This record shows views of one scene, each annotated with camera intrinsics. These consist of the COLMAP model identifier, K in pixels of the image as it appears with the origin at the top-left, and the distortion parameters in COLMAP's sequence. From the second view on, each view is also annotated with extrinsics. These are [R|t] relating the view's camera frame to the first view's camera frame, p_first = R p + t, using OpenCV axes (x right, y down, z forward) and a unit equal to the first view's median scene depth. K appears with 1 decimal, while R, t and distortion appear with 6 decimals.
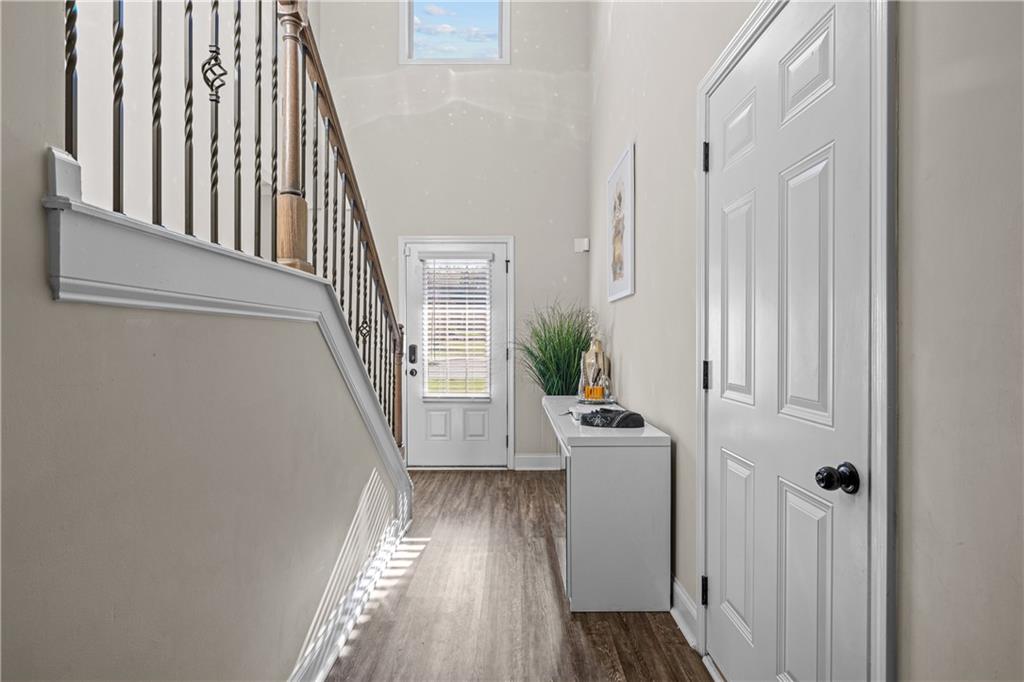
lens RADIAL K [[502.6, 0, 512.6], [0, 502.6, 340.2], [0, 0, 1]] dist [0.002613, 0.000056]
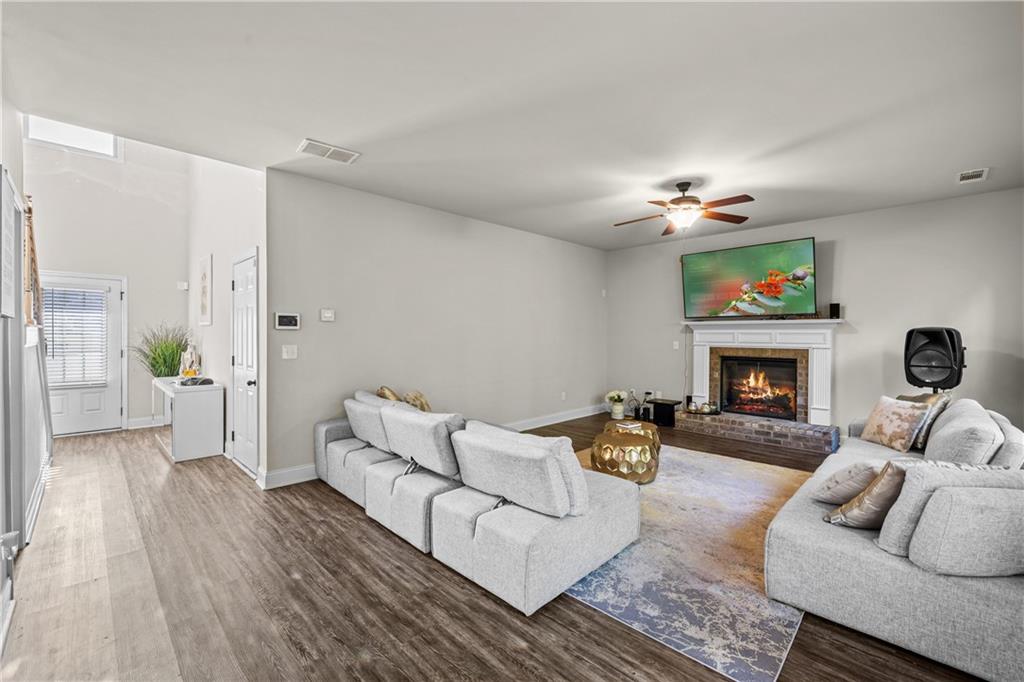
lens RADIAL K [[431.7, 0, 503.9], [0, 431.7, 339.2], [0, 0, 1]] dist [0.002537, 0.000864]
pose [[0.719629, -0.002538, 0.694354, -0.109563], [-0.005529, 0.999941, 0.009386, -0.043345], [-0.694337, -0.010593, 0.719572, -0.928281]]
